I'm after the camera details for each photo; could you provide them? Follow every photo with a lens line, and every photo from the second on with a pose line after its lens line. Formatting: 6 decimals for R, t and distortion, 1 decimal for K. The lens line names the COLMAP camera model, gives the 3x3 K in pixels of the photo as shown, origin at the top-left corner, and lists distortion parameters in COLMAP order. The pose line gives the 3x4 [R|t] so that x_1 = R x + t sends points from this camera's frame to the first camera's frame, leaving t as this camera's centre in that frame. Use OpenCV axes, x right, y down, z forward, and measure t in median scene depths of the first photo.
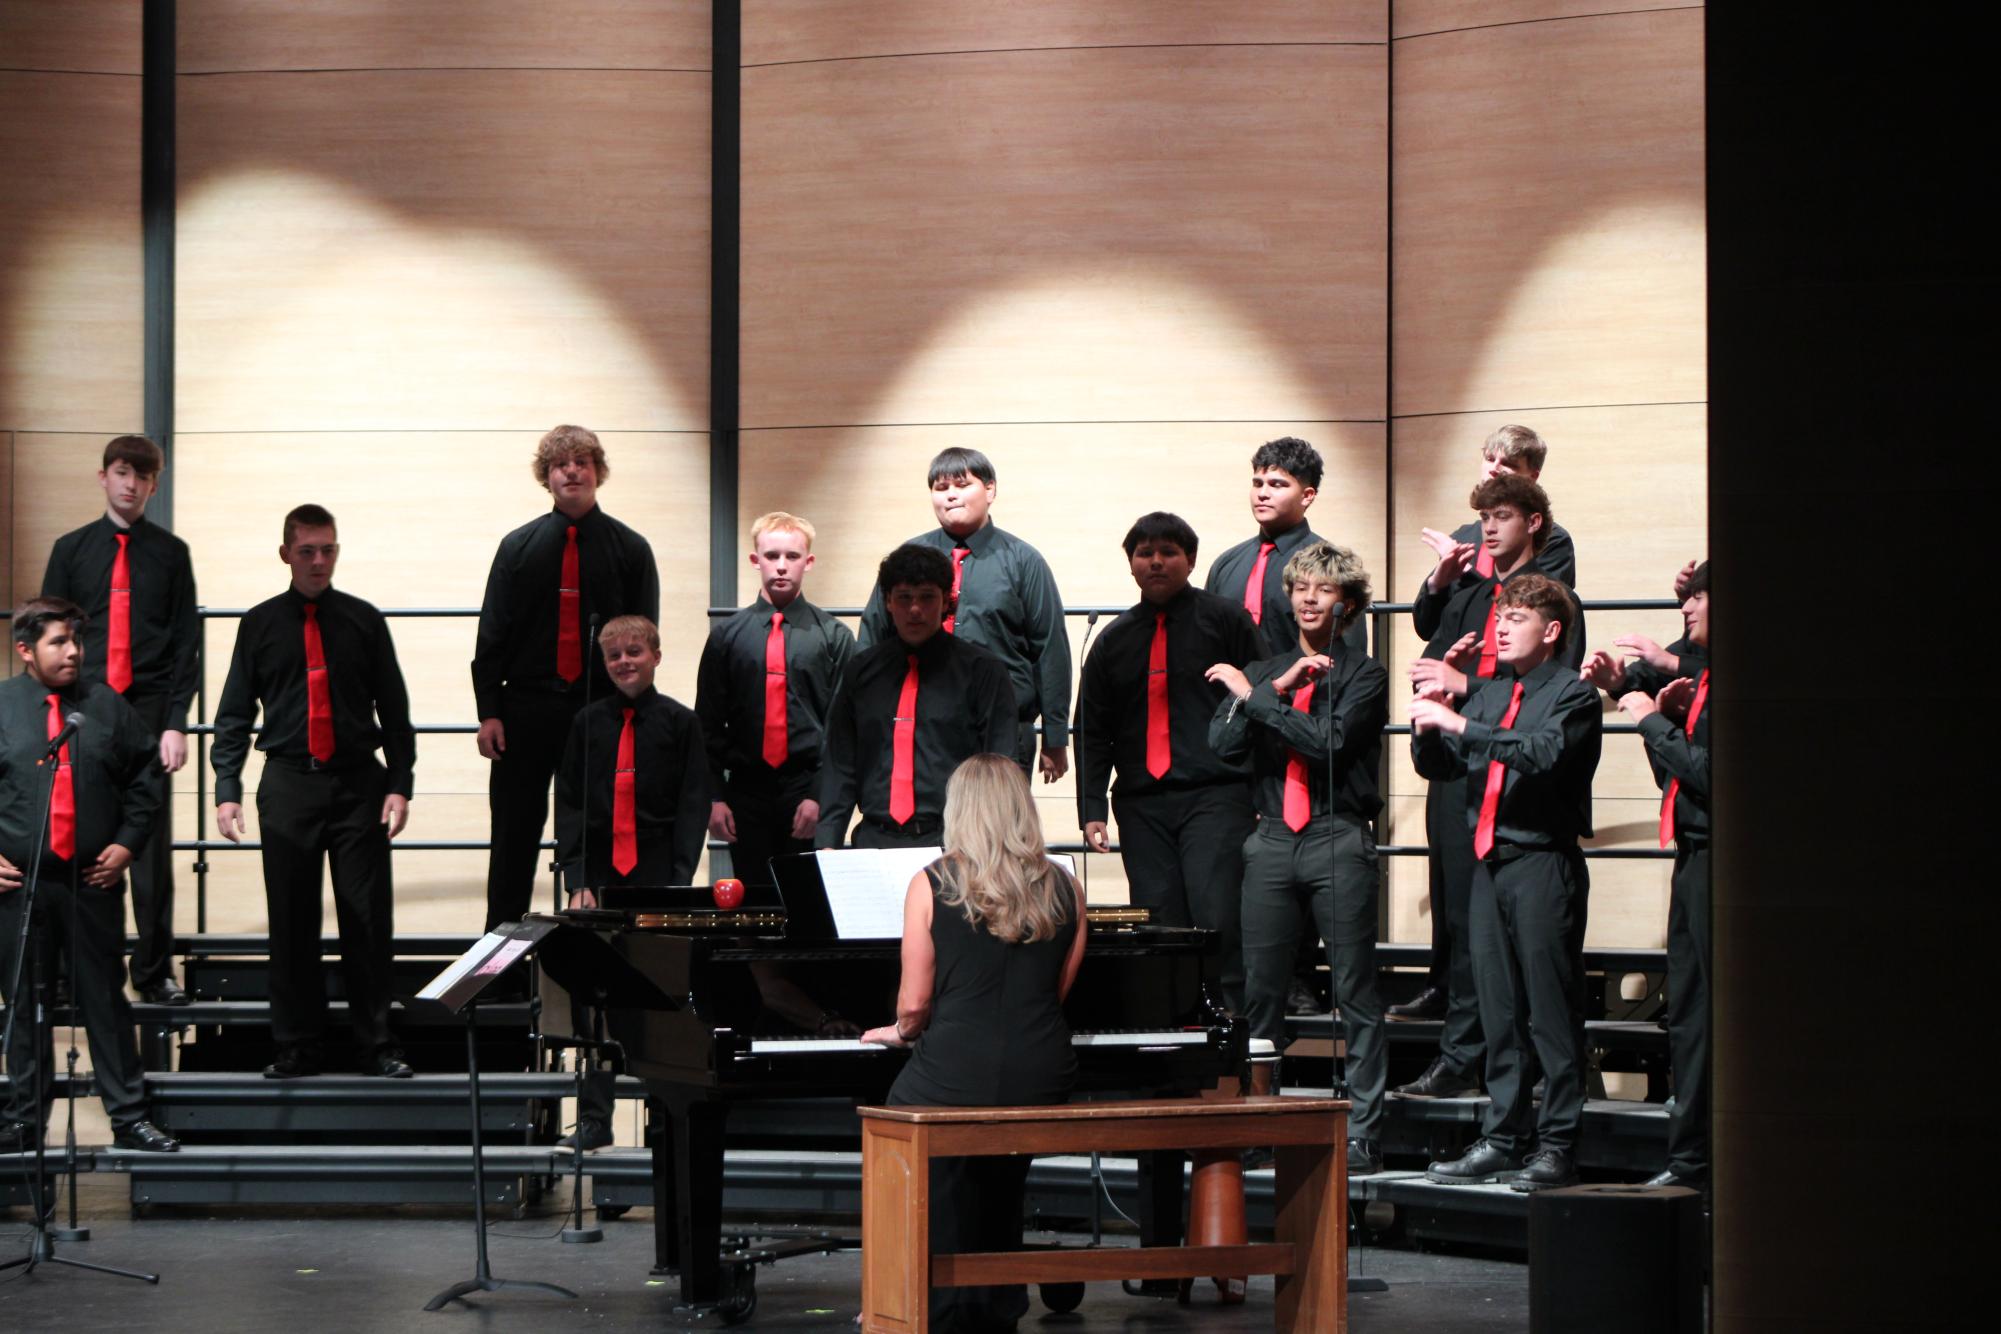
lens RADIAL K [[7033.7, 0, 1000.5], [0, 7033.7, 663.0], [0, 0, 1]] dist [-0.071573, -1.131503]
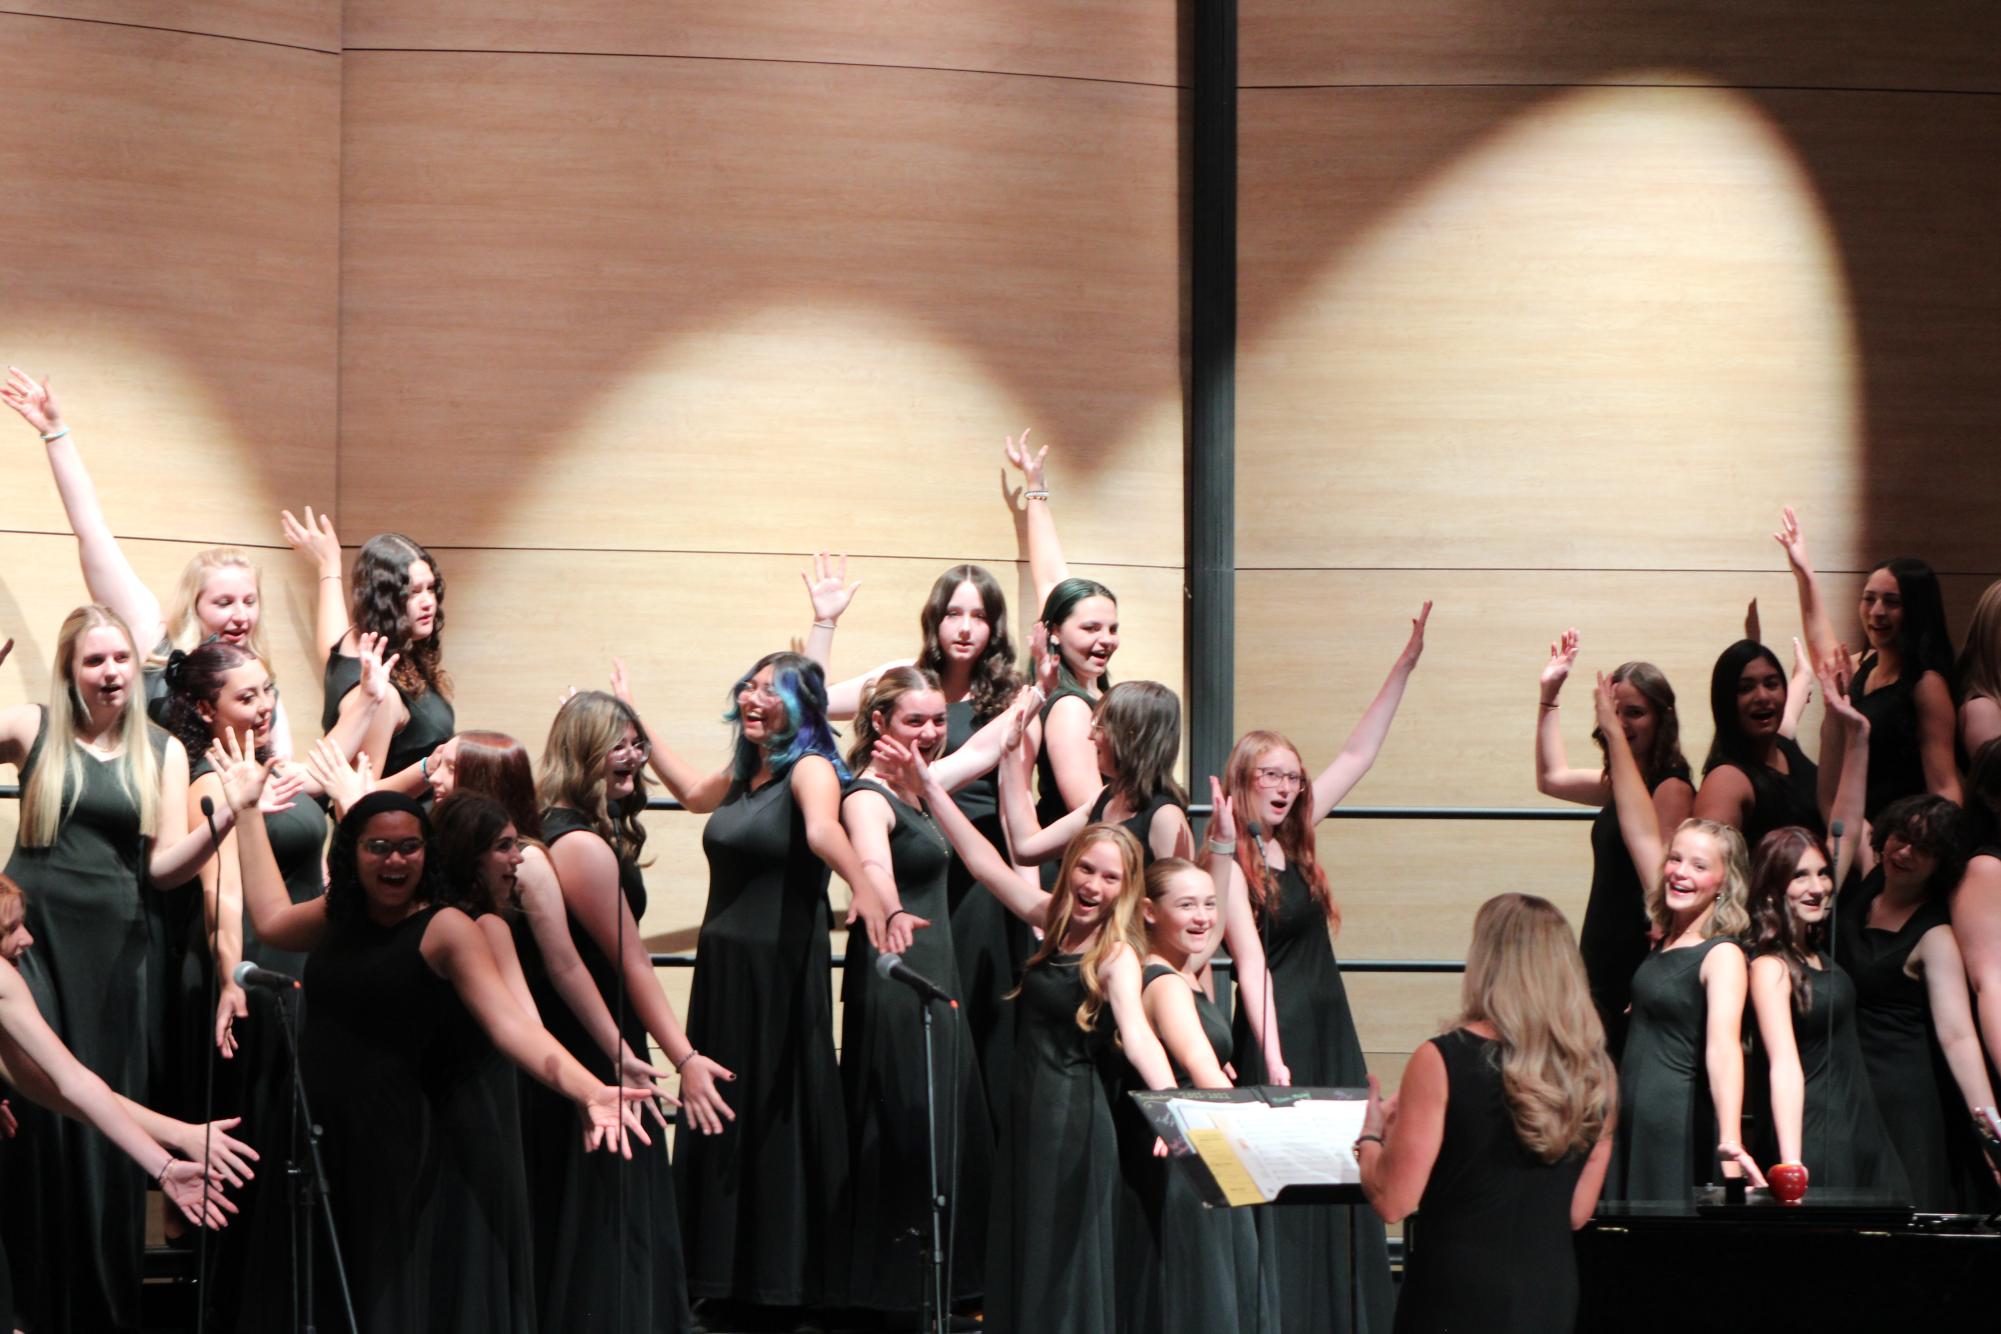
lens RADIAL K [[8979.8, 0, 1007.5], [0, 8979.8, 663.9], [0, 0, 1]] dist [0.186646, 2.163676]
pose [[0.474863, 0.032801, 0.879448, -0.760599], [-0.016071, 0.999462, -0.028599, 0.004225], [-0.879913, -0.000553, 0.475134, 0.473978]]
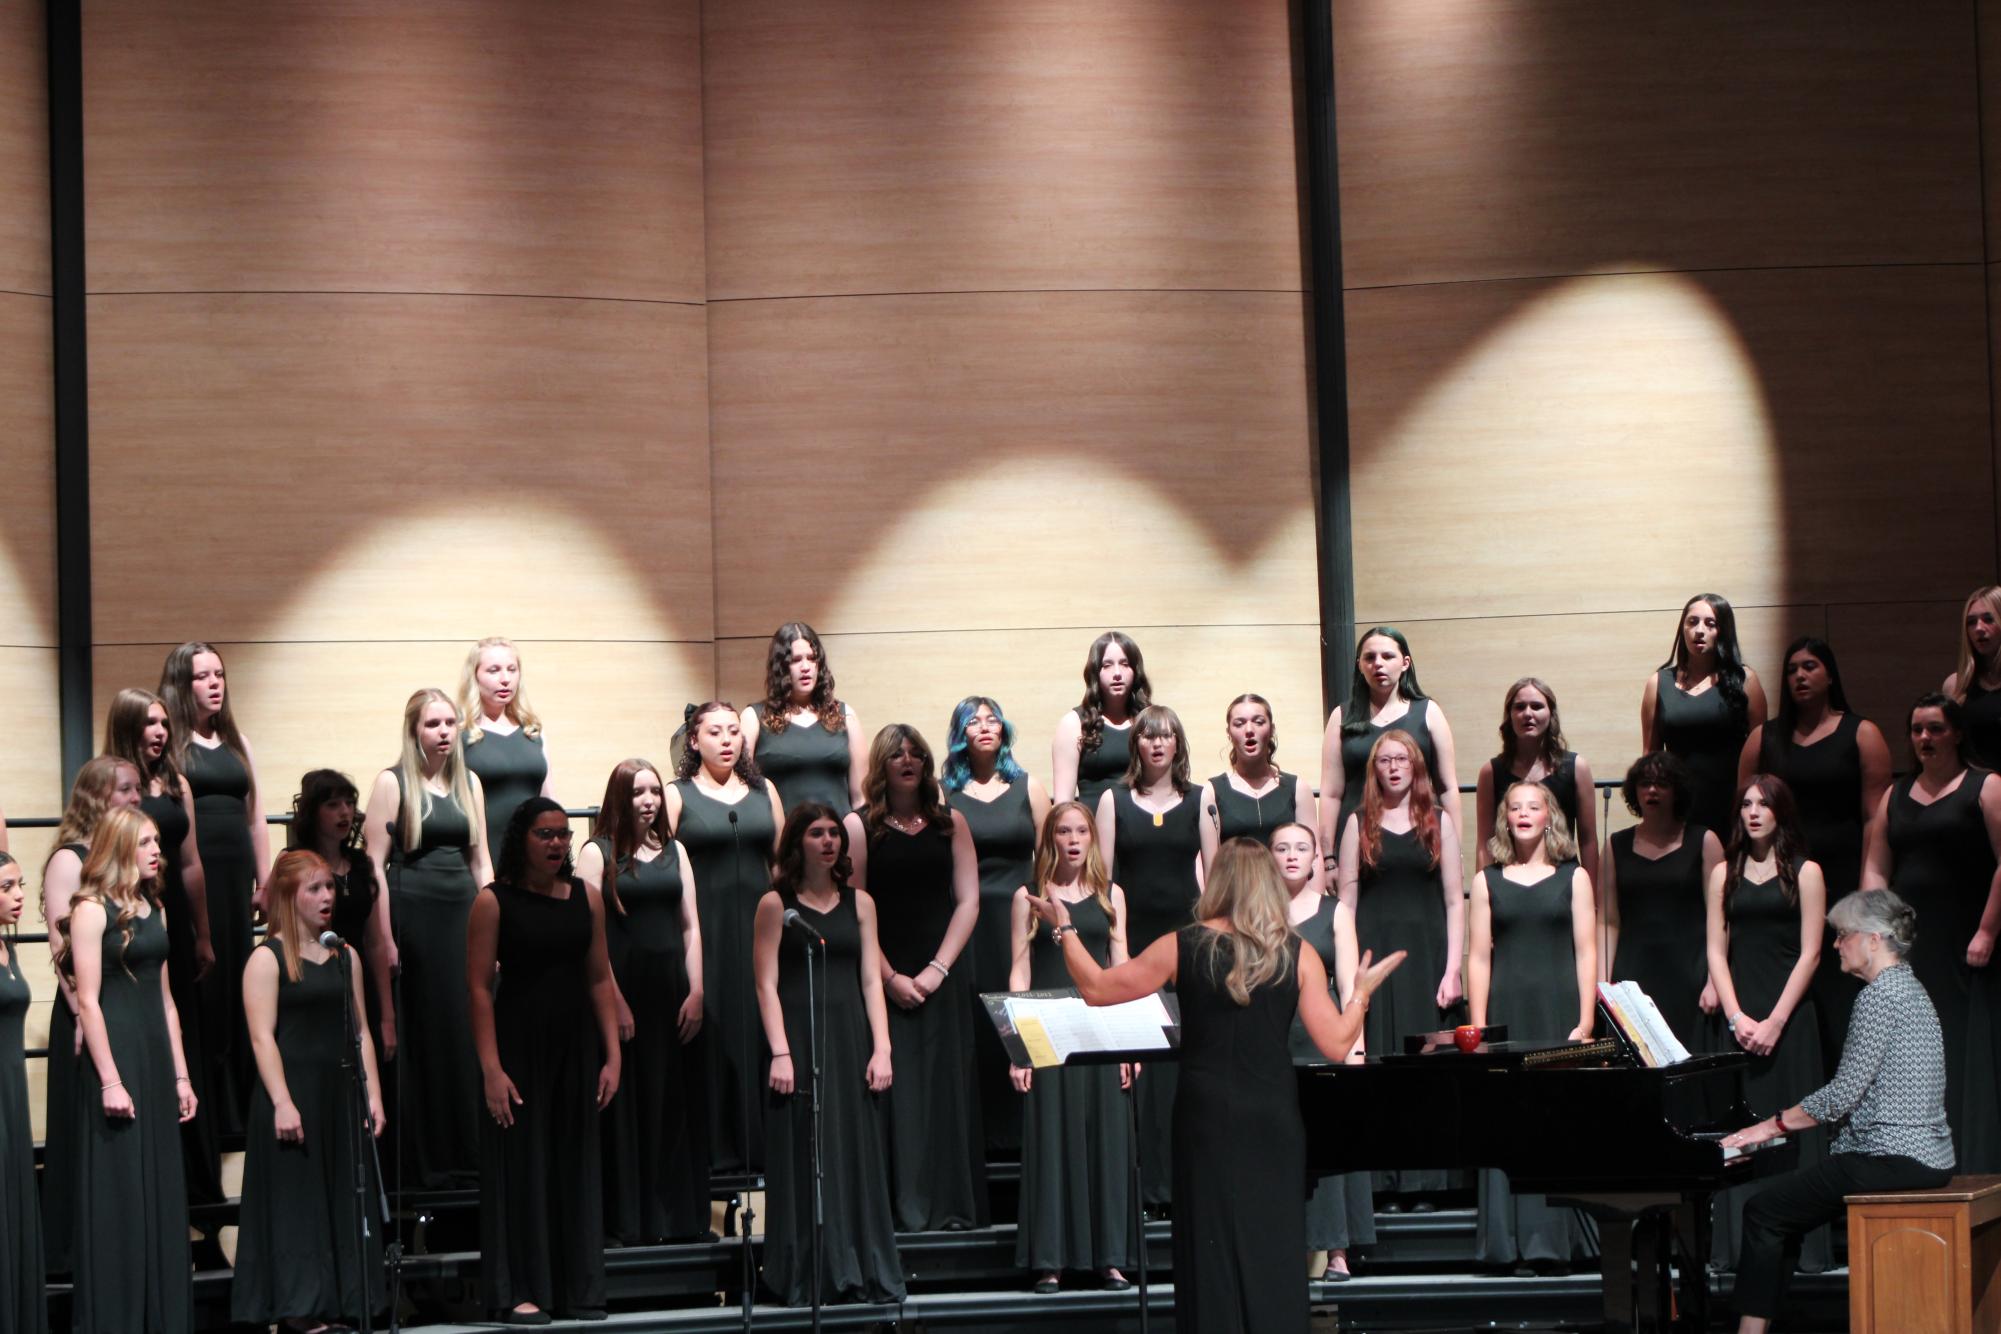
lens RADIAL K [[7033.7, 0, 1000.5], [0, 7033.7, 663.0], [0, 0, 1]] dist [-0.071573, -1.131503]
pose [[0.639384, 0.007439, 0.768852, -0.772959], [0.023272, 0.999308, -0.029023, 0.002416], [-0.768536, 0.036450, 0.638768, 0.250397]]
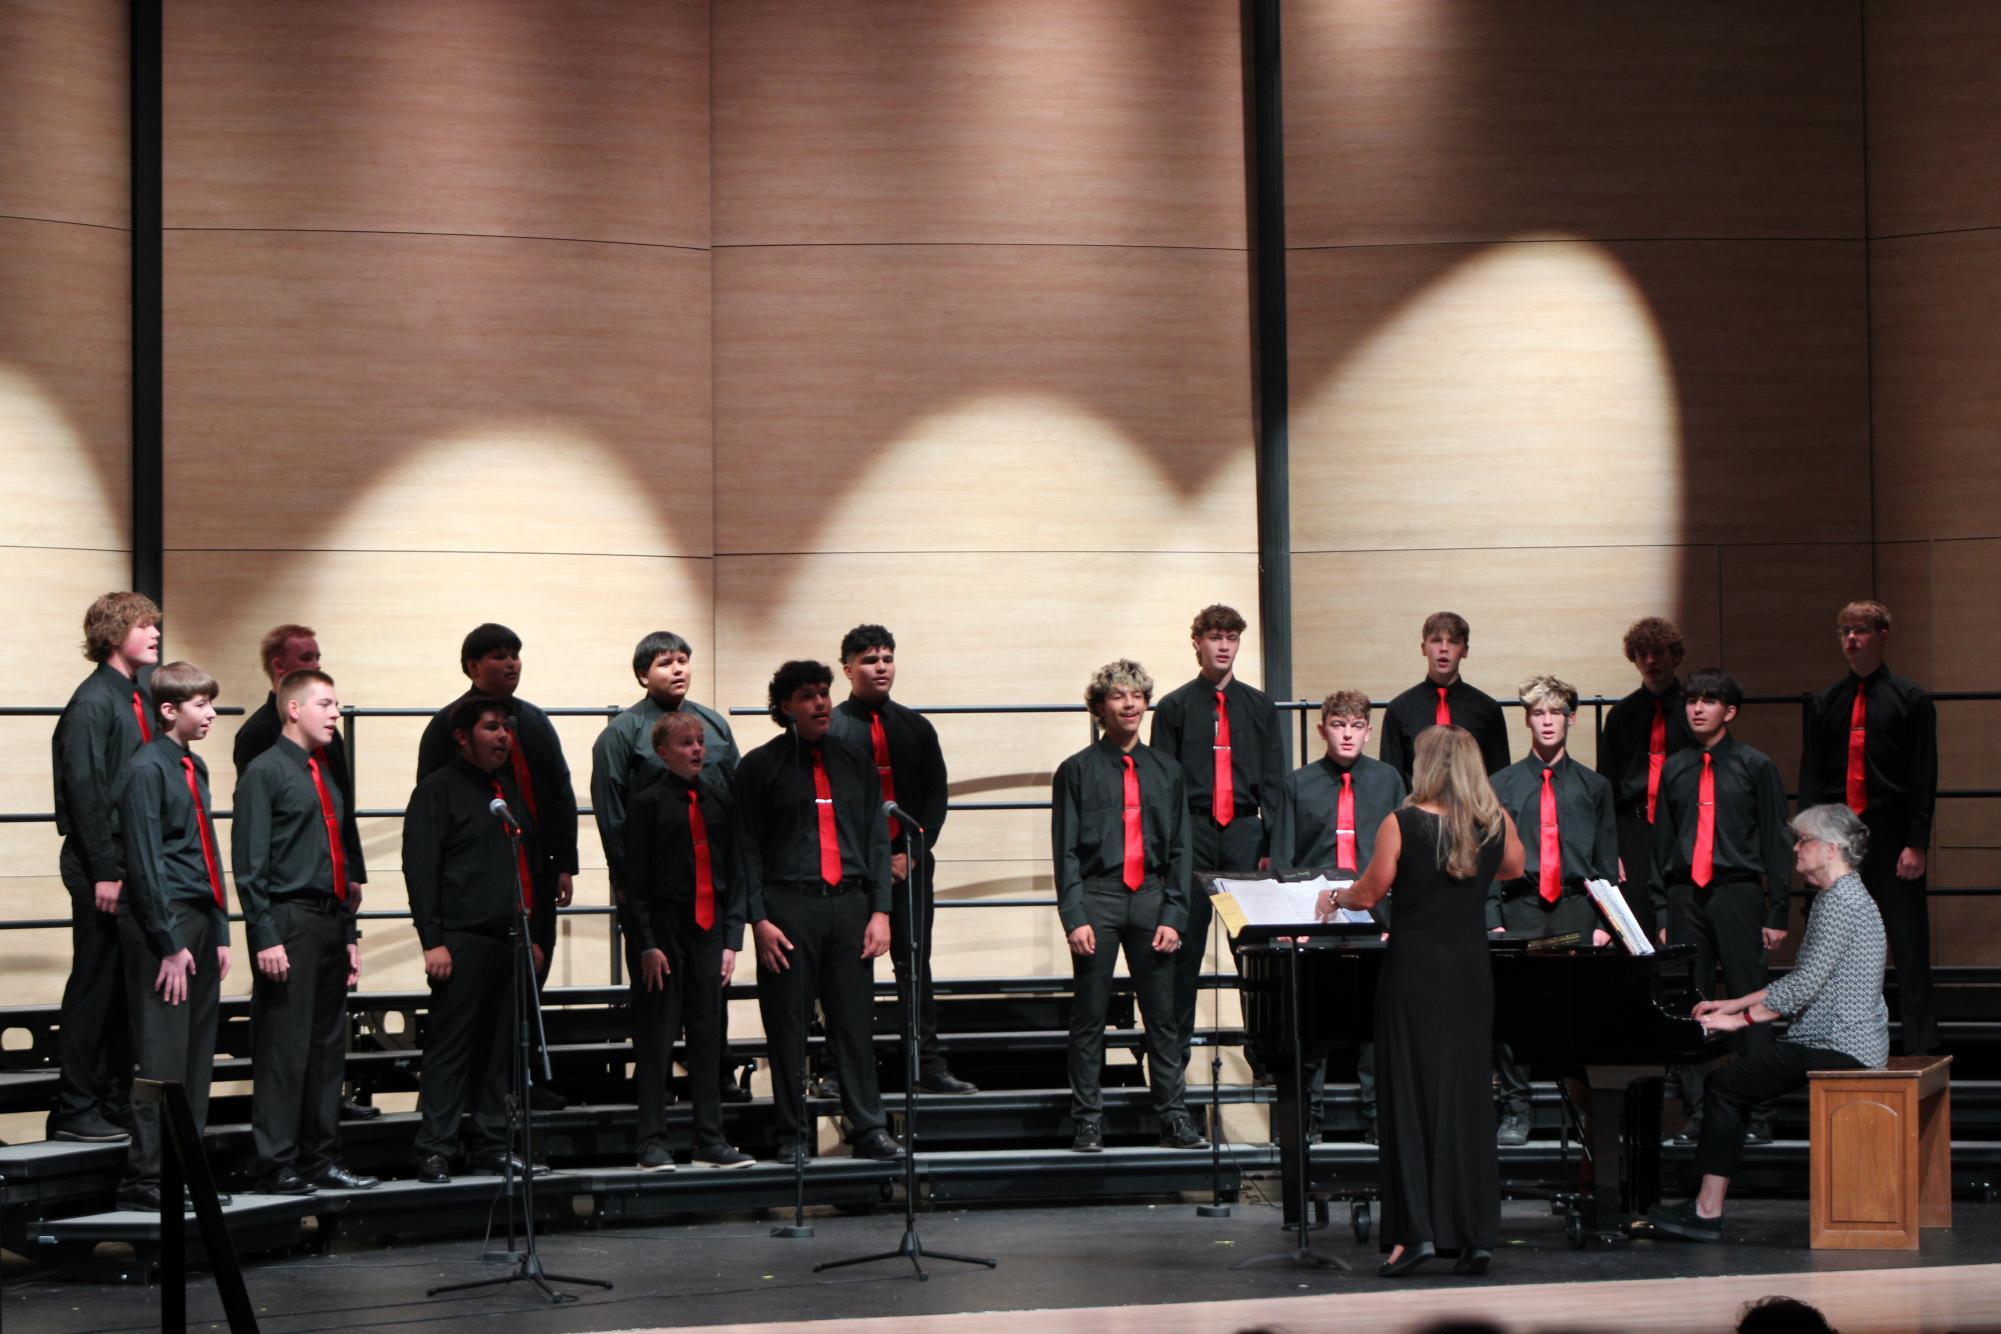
lens RADIAL K [[6994.6, 0, 991.7], [0, 6994.6, 667.8], [0, 0, 1]] dist [-0.130481, 0.494591]
pose [[0.585541, 0.008833, 0.810595, -0.901351], [0.005060, 0.999881, -0.014550, 0.002710], [-0.810627, 0.012621, 0.585427, 0.246817]]
